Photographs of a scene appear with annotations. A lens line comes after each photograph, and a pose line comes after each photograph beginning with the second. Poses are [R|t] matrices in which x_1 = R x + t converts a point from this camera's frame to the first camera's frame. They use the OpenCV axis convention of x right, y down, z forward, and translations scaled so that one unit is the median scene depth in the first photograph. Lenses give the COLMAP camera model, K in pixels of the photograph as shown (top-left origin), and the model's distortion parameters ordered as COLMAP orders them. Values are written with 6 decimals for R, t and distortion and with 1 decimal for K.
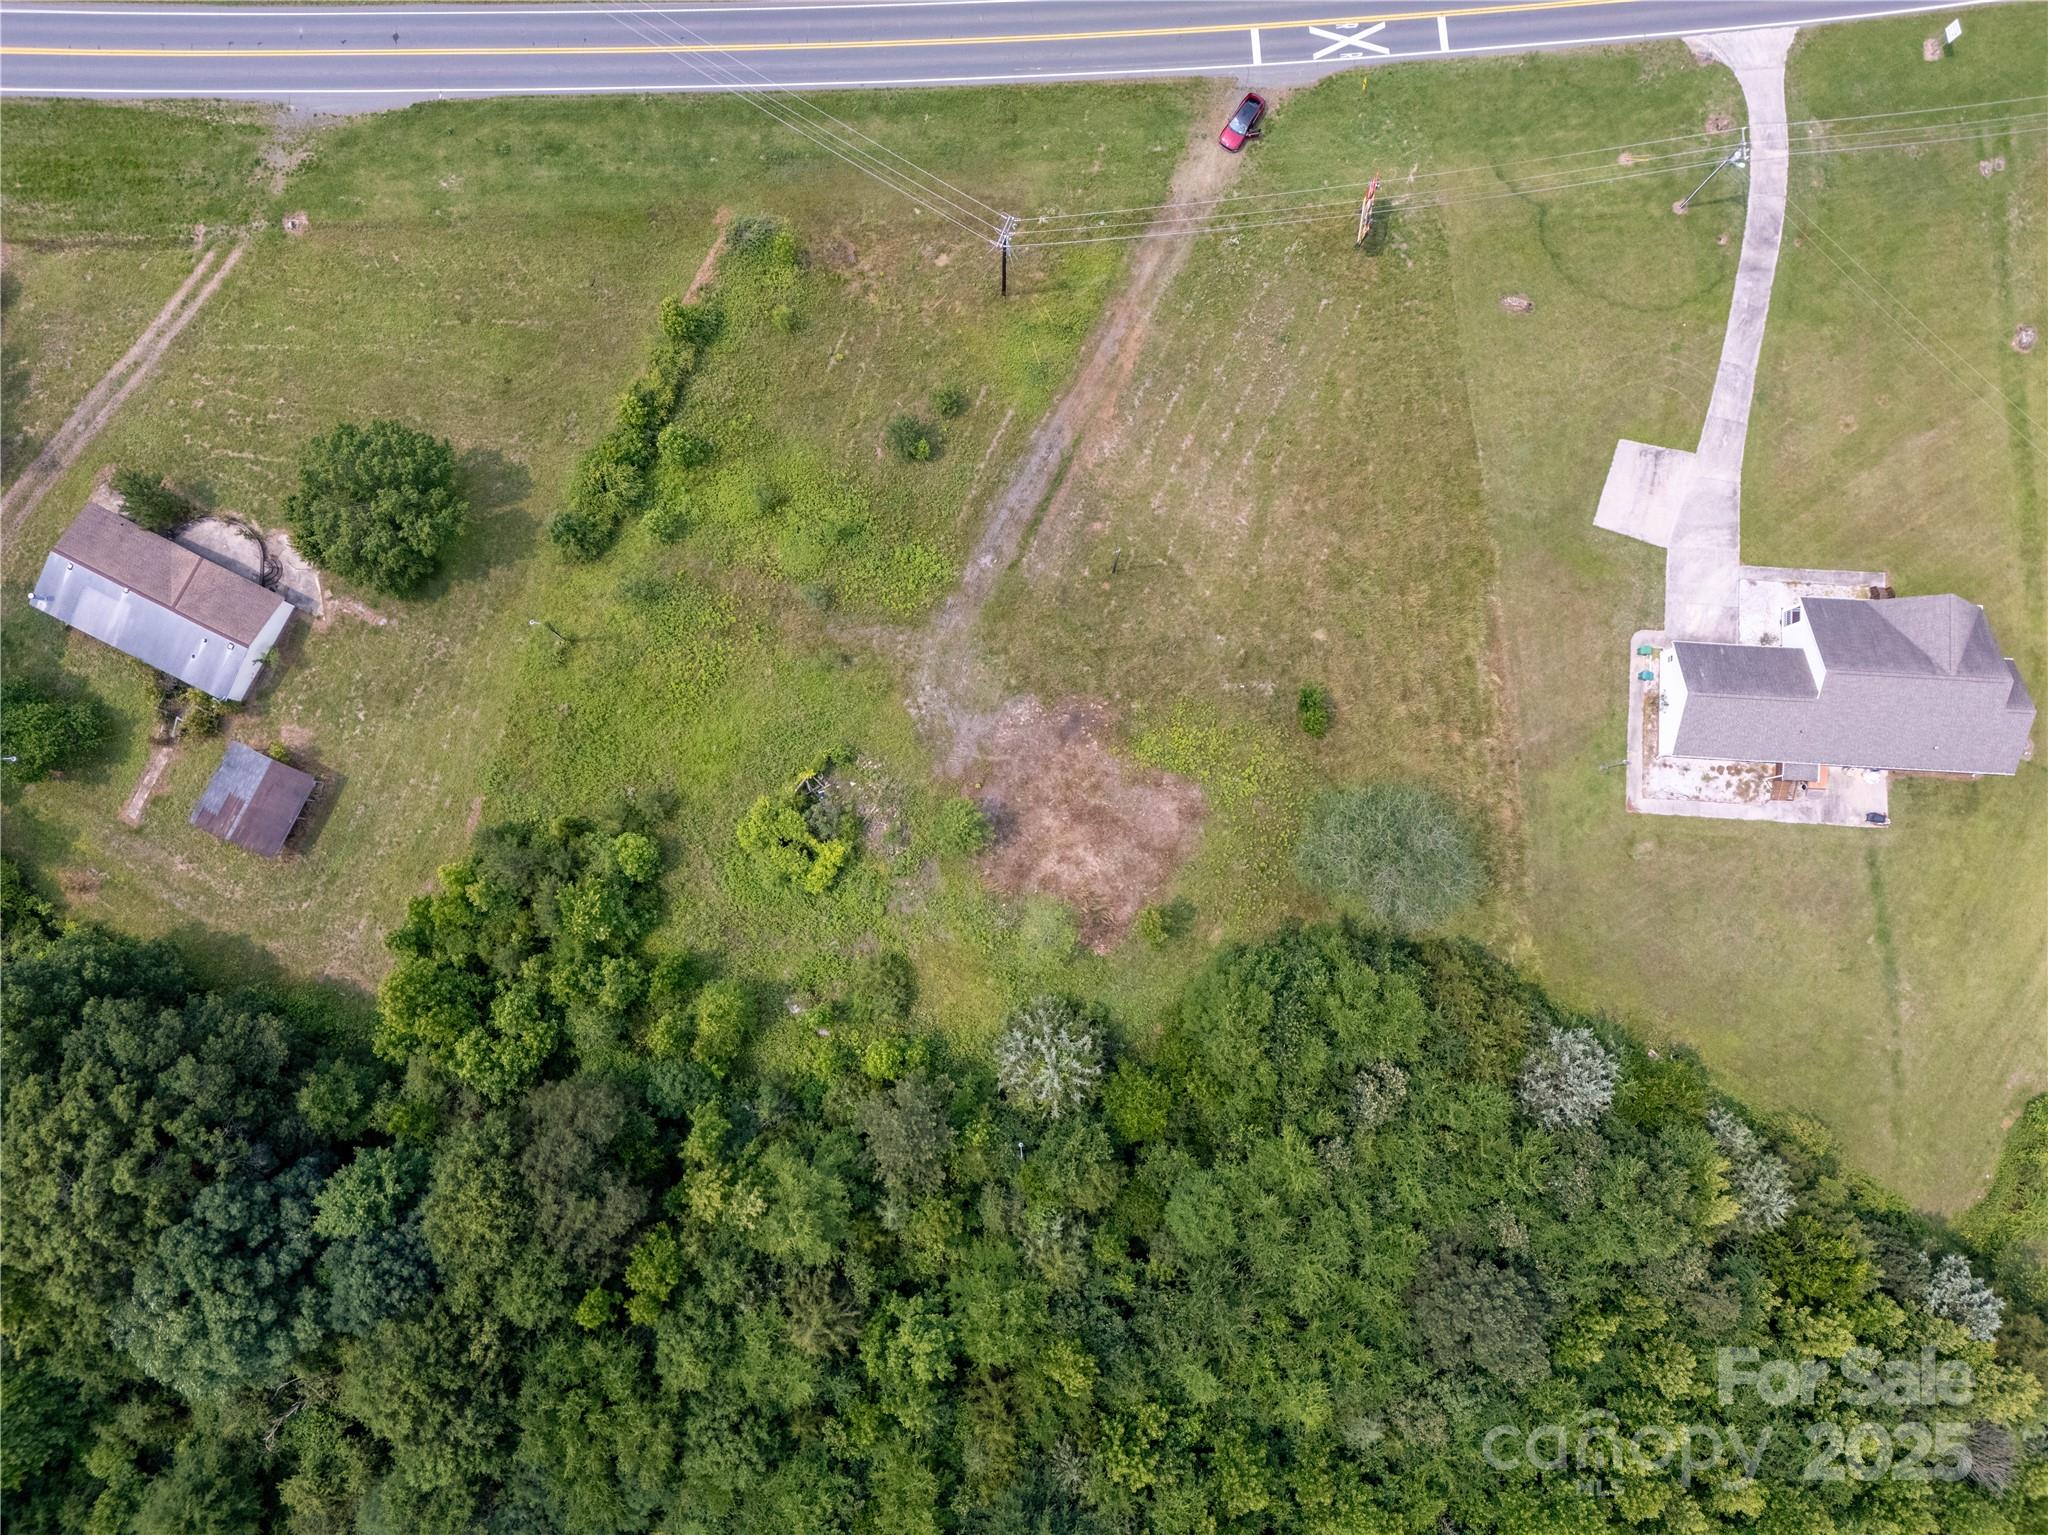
lens RADIAL K [[1497.1, 0, 1017.6], [0, 1497.1, 773.8], [0, 0, 1]] dist [0.070935, -0.082606]
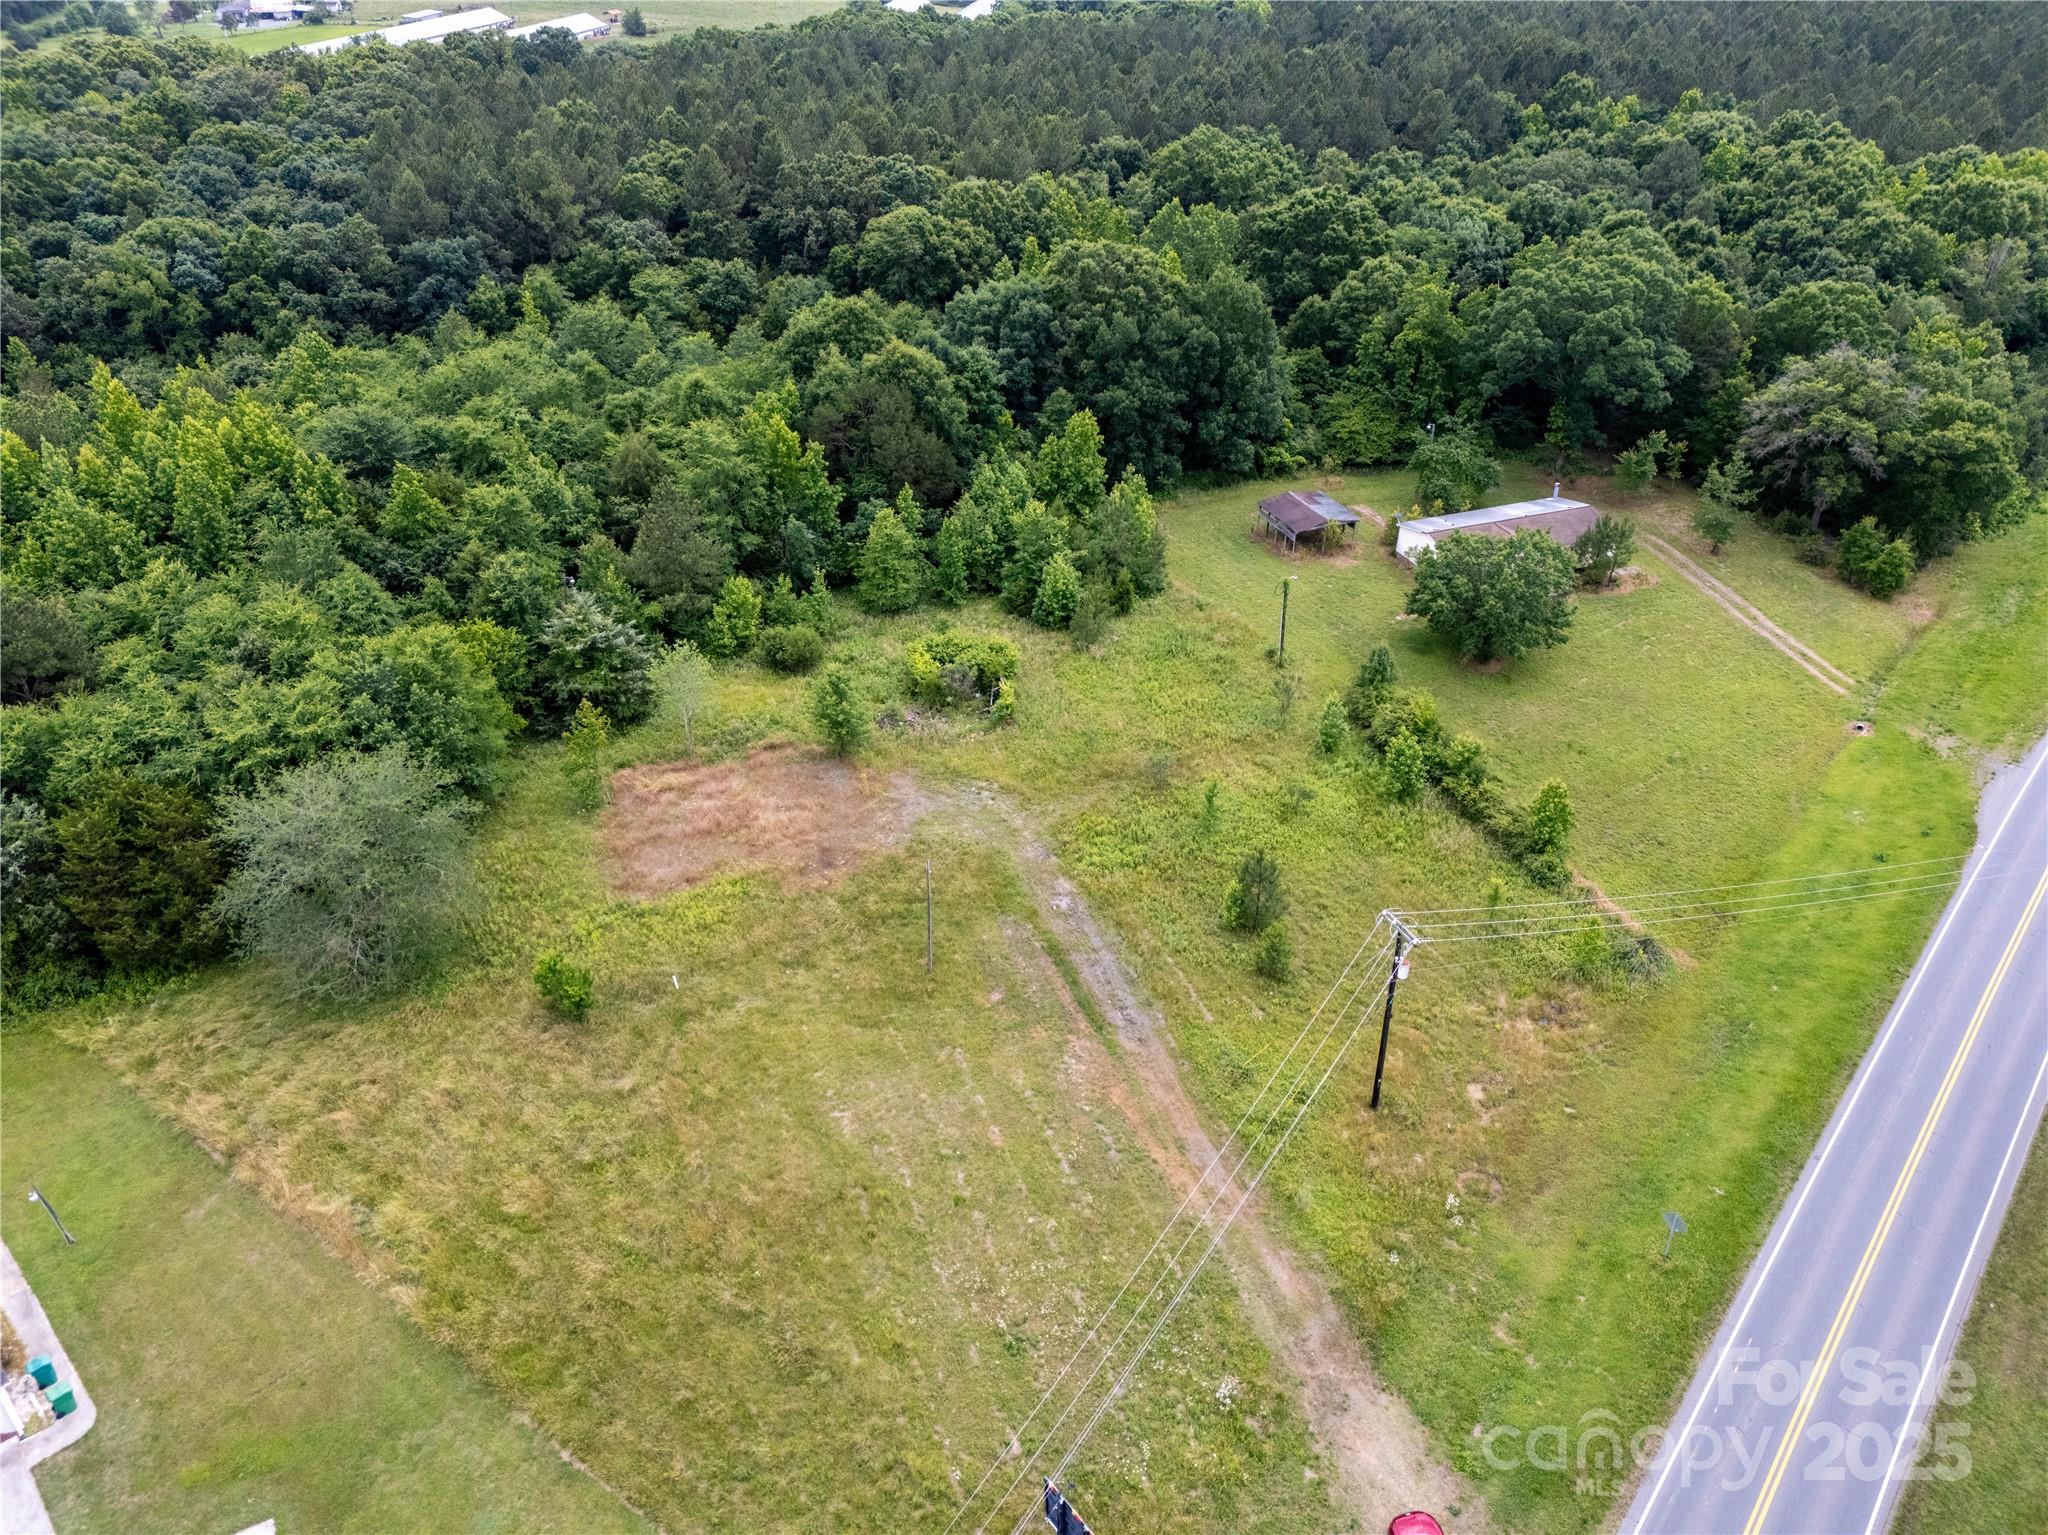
lens RADIAL K [[1497.1, 0, 1017.6], [0, 1497.1, 773.8], [0, 0, 1]] dist [0.070935, -0.082606]
pose [[-0.671745, 0.383007, -0.634086, 0.440150], [-0.738806, -0.283898, 0.611202, -0.562087], [0.054079, 0.879038, 0.473675, 0.591903]]
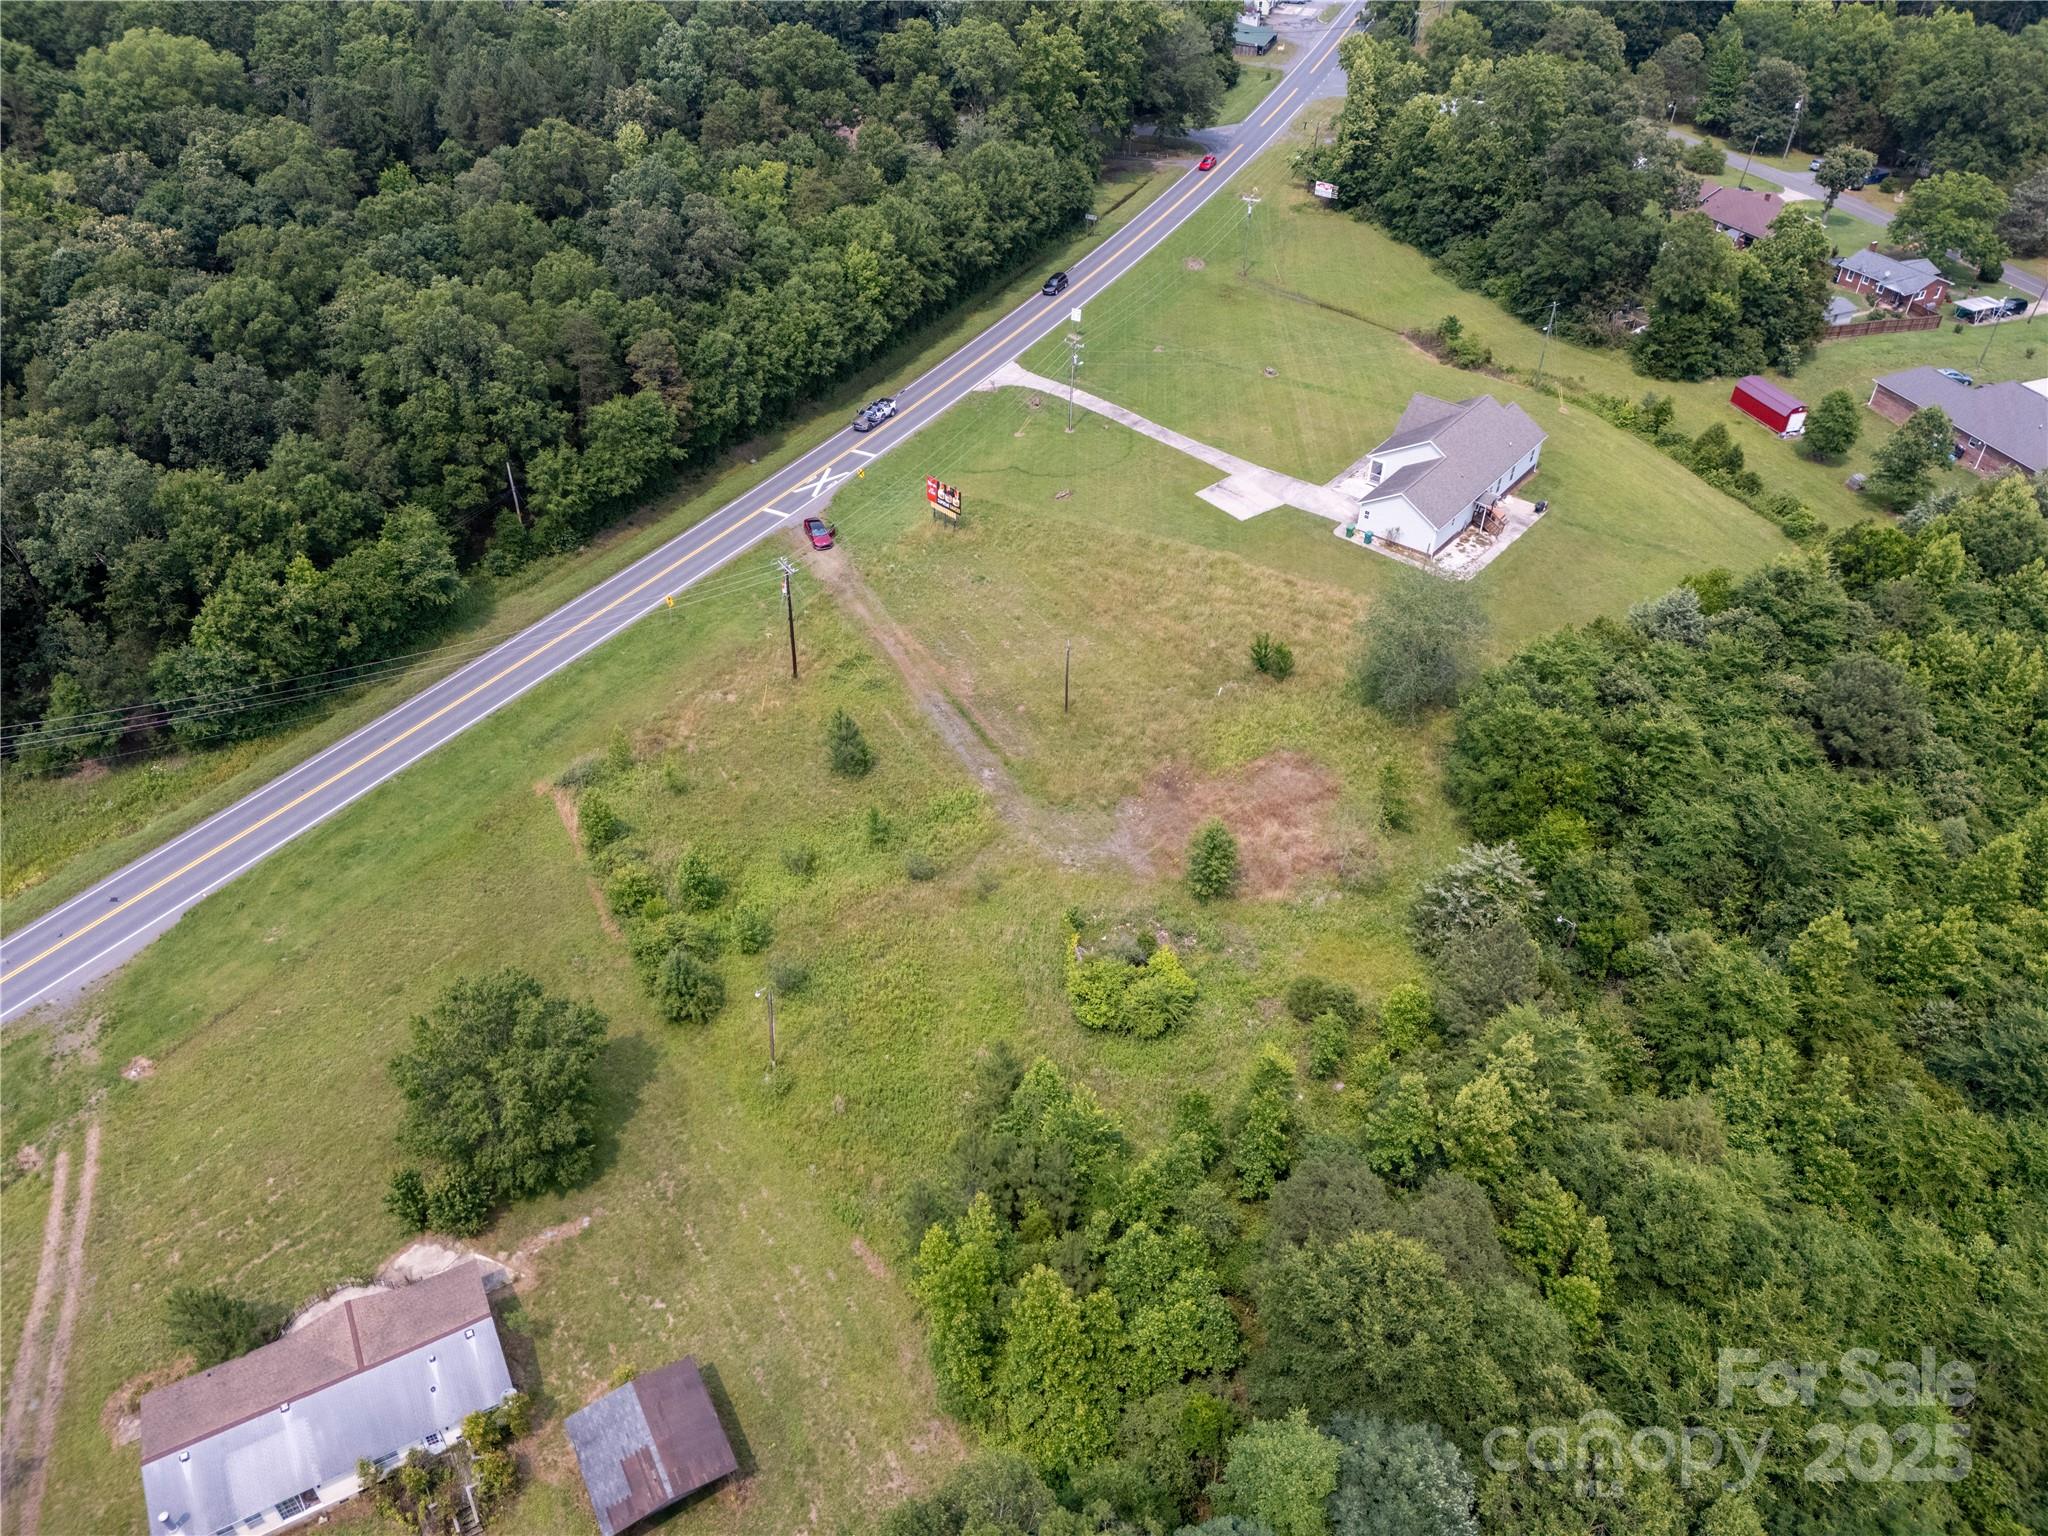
lens RADIAL K [[1497.1, 0, 1017.6], [0, 1497.1, 774.3], [0, 0, 1]] dist [0.070935, -0.082606]
pose [[0.575279, -0.521707, 0.629981, -0.651276], [0.813442, 0.445713, -0.373701, 0.255175], [-0.085828, 0.727435, 0.680788, 0.306393]]
